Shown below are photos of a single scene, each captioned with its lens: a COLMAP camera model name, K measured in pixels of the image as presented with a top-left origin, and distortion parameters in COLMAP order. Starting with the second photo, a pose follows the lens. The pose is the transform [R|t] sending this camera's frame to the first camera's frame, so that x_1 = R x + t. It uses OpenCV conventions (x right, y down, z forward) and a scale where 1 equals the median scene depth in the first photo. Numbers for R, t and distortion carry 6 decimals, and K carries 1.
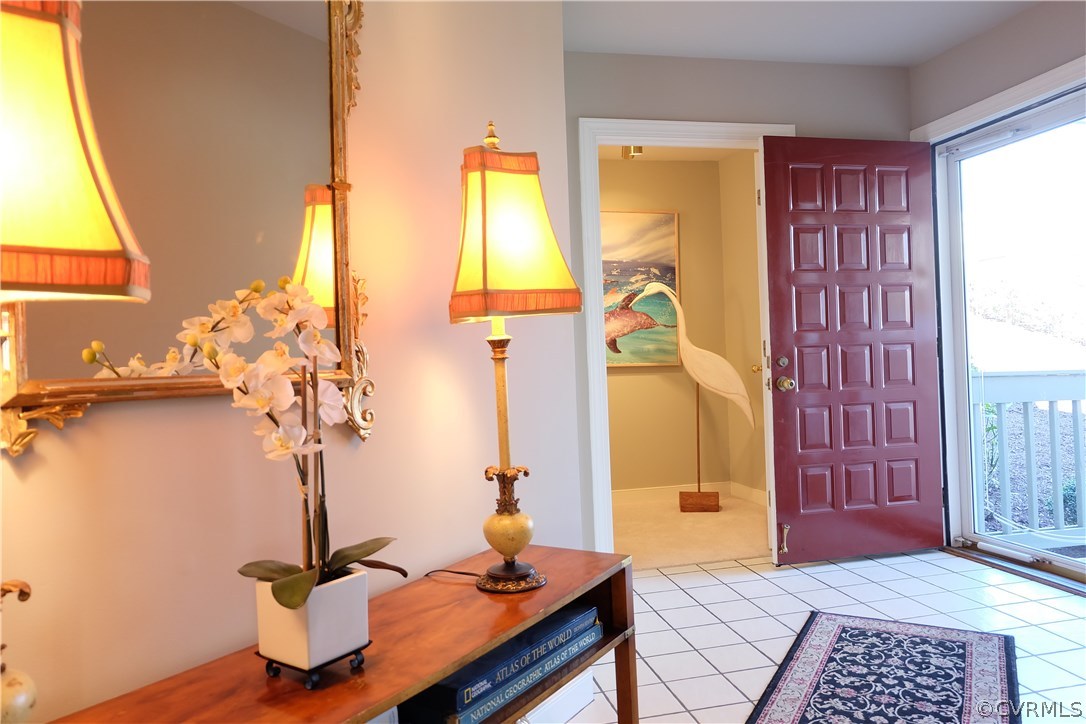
lens RADIAL K [[735.5, 0, 543.0], [0, 735.5, 362.0], [0, 0, 1]] dist [-0.007793, -0.005293]
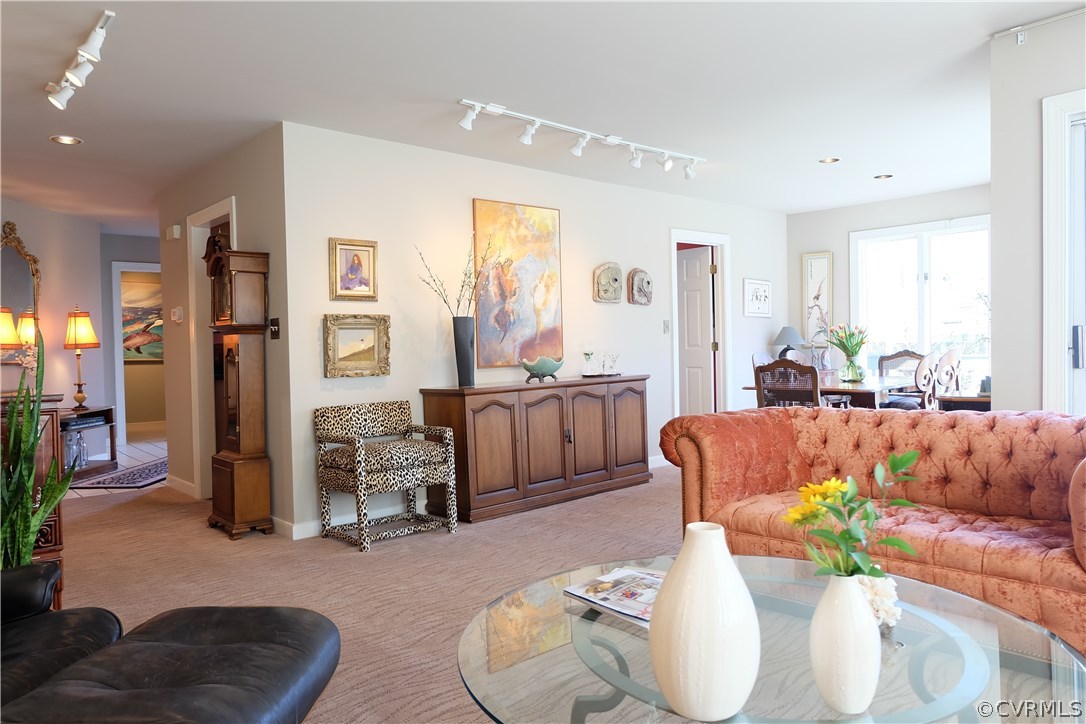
lens RADIAL K [[735.5, 0, 543.0], [0, 735.5, 362.0], [0, 0, 1]] dist [-0.007793, -0.005293]
pose [[0.860620, 0.013346, 0.509072, 0.101557], [-0.015614, 0.999878, 0.000184, -0.028068], [-0.509008, -0.008107, 0.860724, -4.154127]]
